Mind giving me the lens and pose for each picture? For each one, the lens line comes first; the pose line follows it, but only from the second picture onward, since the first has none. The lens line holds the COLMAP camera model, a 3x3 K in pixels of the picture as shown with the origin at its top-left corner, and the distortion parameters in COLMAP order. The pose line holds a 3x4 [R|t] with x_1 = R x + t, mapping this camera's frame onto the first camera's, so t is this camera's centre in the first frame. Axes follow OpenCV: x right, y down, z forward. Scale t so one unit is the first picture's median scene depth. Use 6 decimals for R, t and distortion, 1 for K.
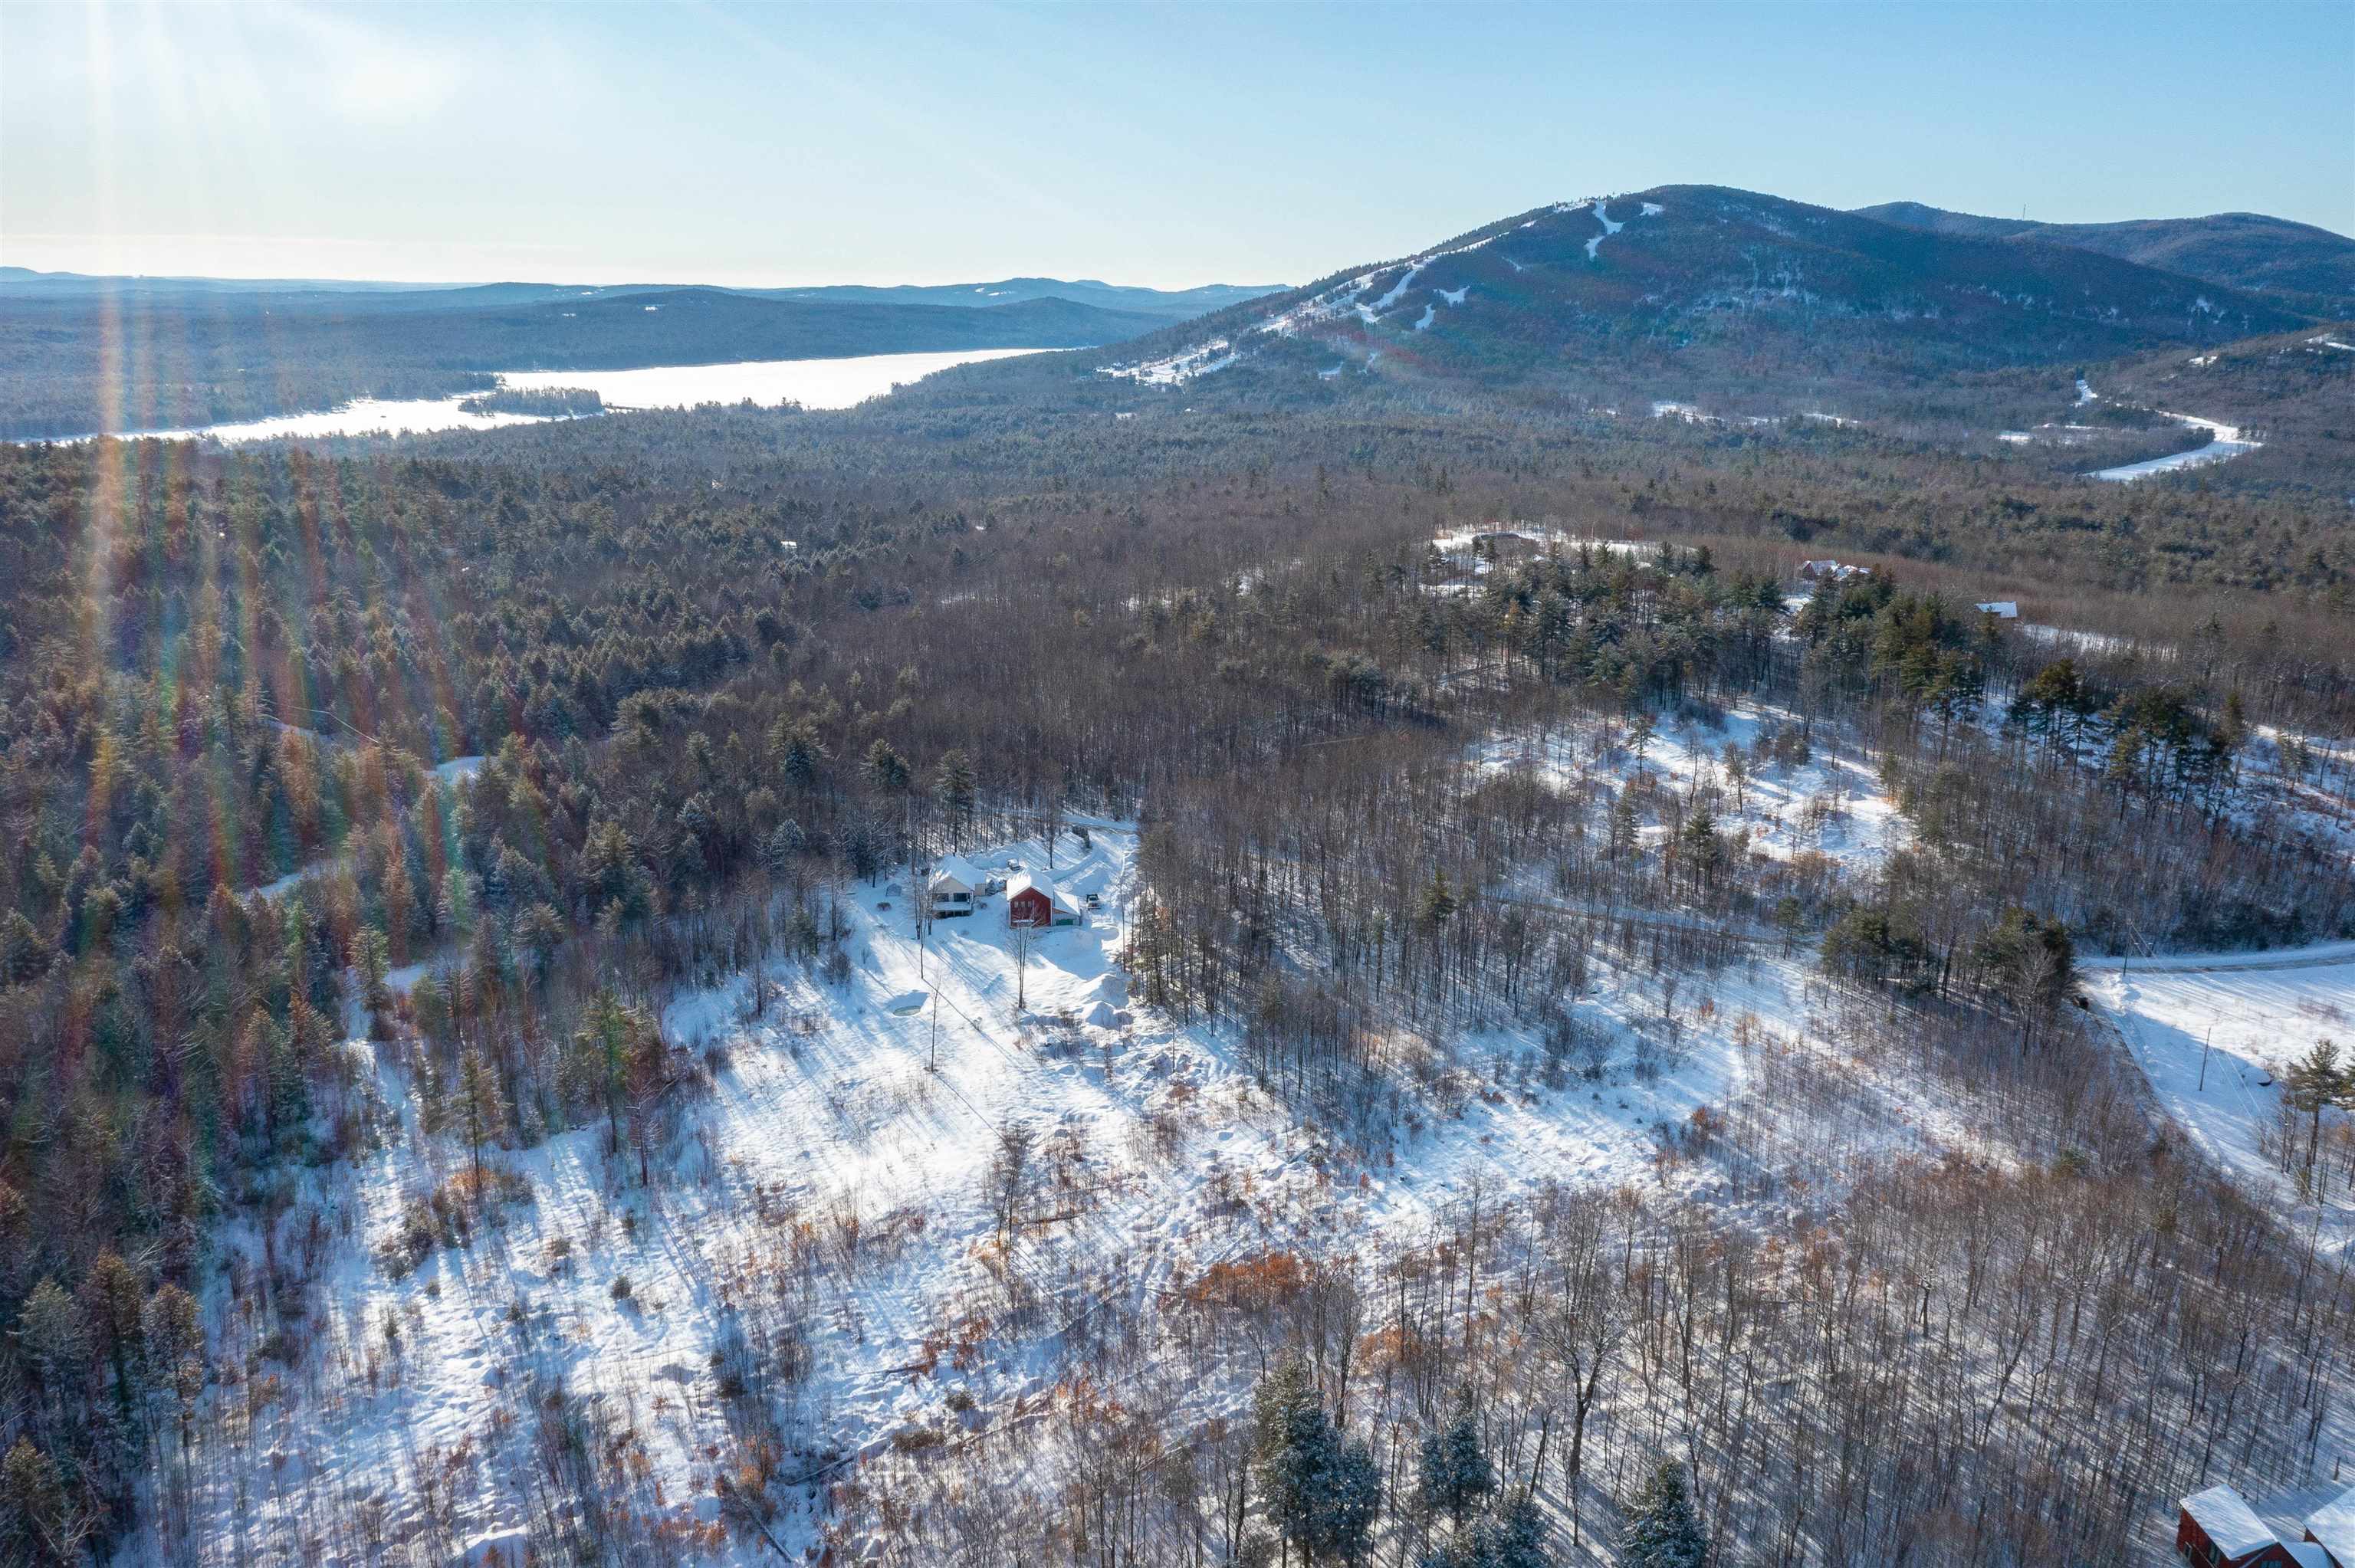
lens RADIAL K [[1876.1, 0, 1170.3], [0, 1876.1, 783.8], [0, 0, 1]] dist [-0.009388, 0.060283]
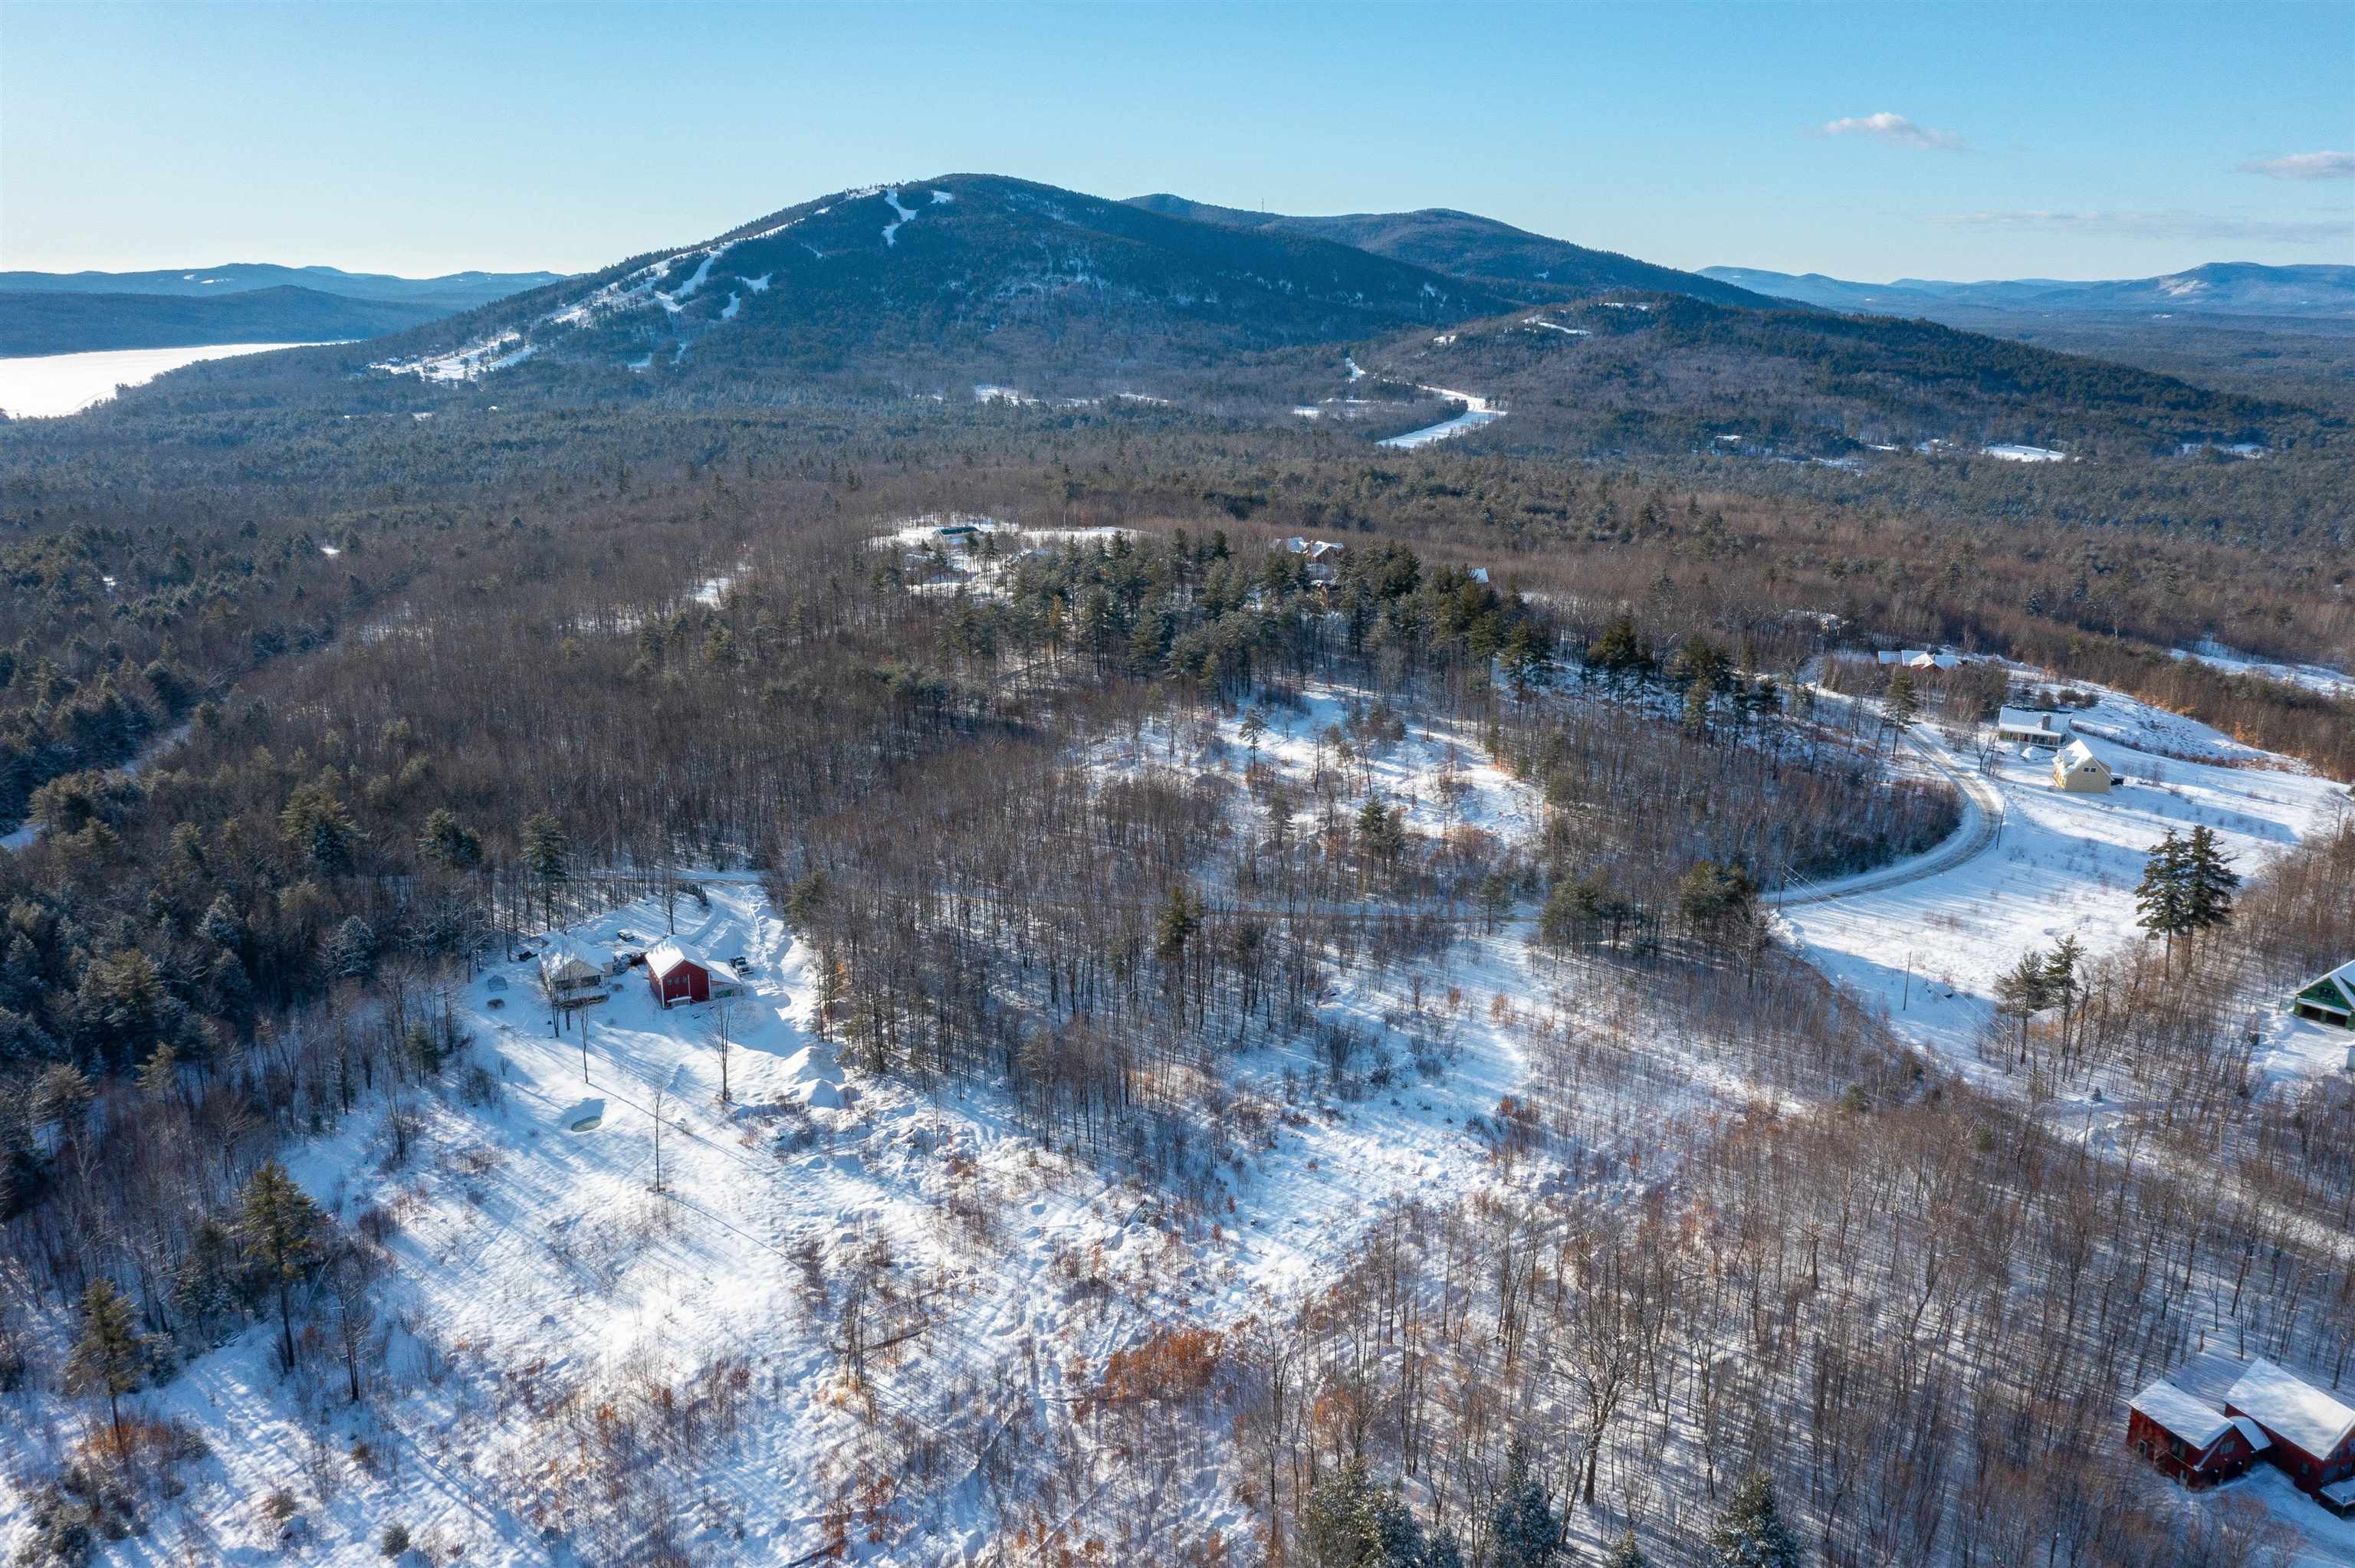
lens RADIAL K [[1872.3, 0, 1177.5], [0, 1872.3, 784.0], [0, 0, 1]] dist [-0.007553, 0.044917]
pose [[0.930318, -0.099744, 0.352929, -0.147437], [0.097173, 0.994952, 0.025042, -0.024836], [-0.353646, 0.010998, 0.935315, 0.082699]]
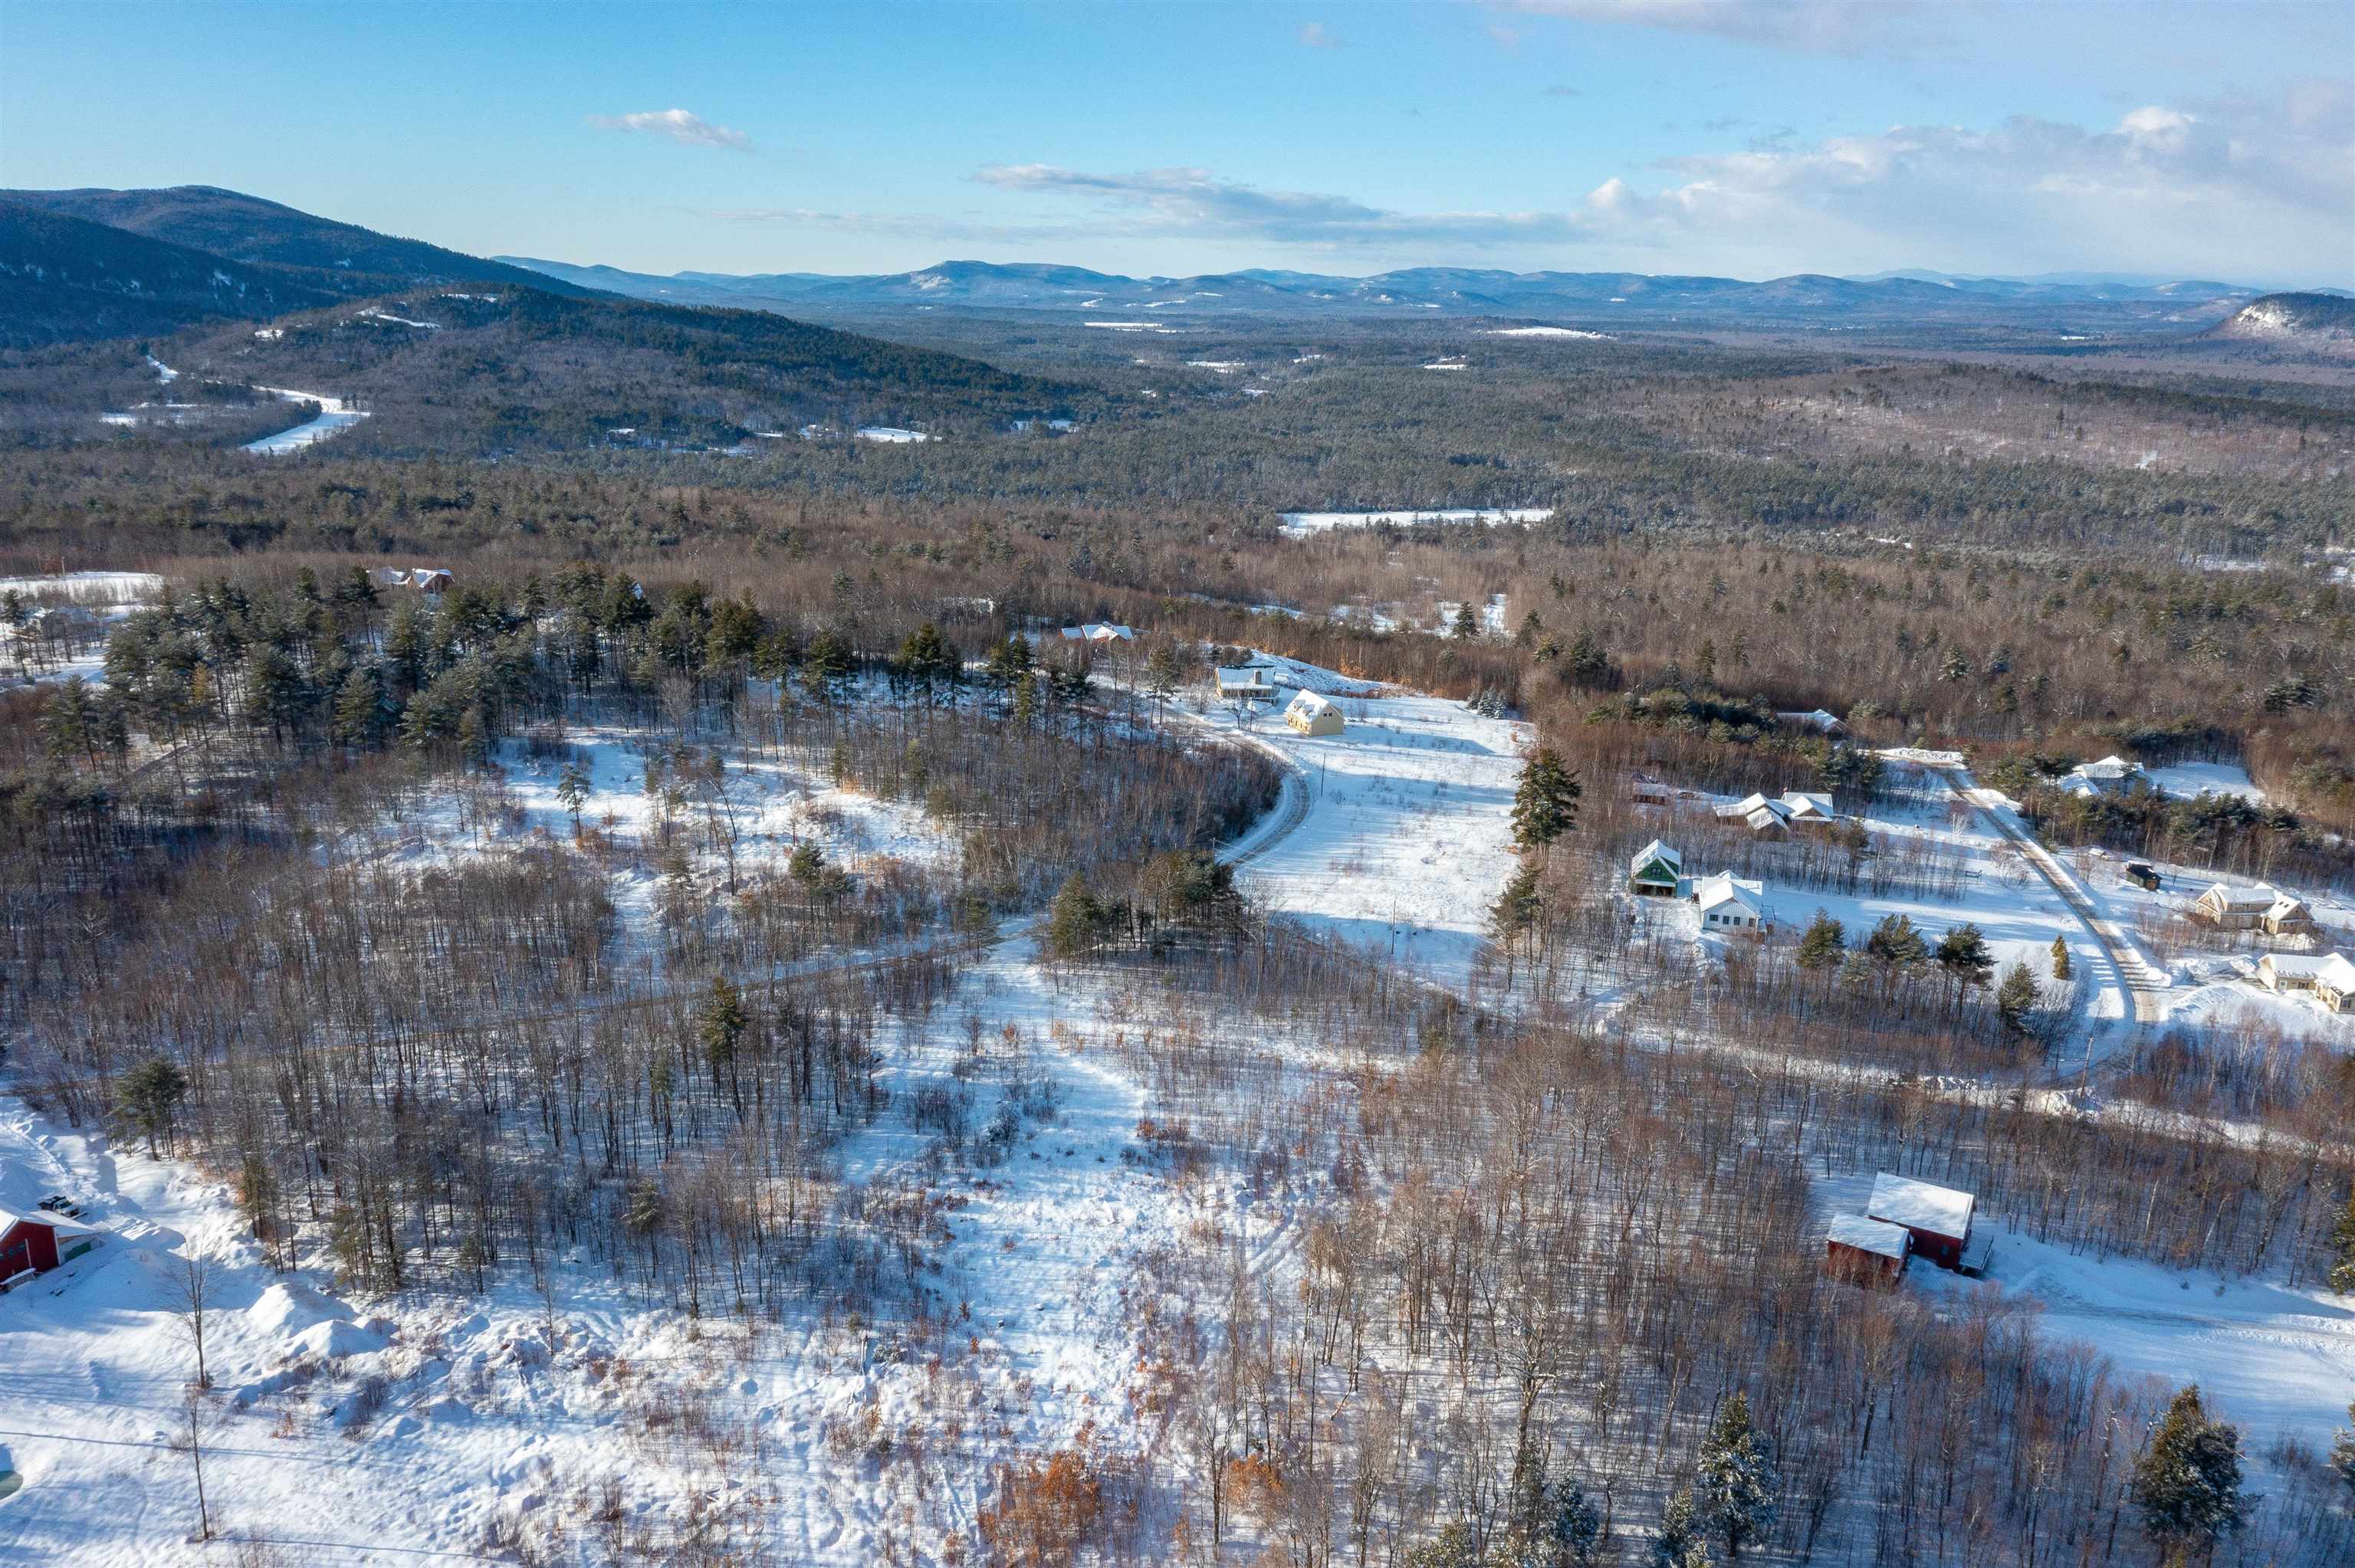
lens RADIAL K [[1847.3, 0, 1173.7], [0, 1847.3, 818.6], [0, 0, 1]] dist [0.003542, 0.028813]
pose [[0.552808, -0.235963, 0.799203, -0.301123], [0.207675, 0.967822, 0.142098, -0.078180], [-0.807016, 0.087421, 0.584023, 0.275985]]
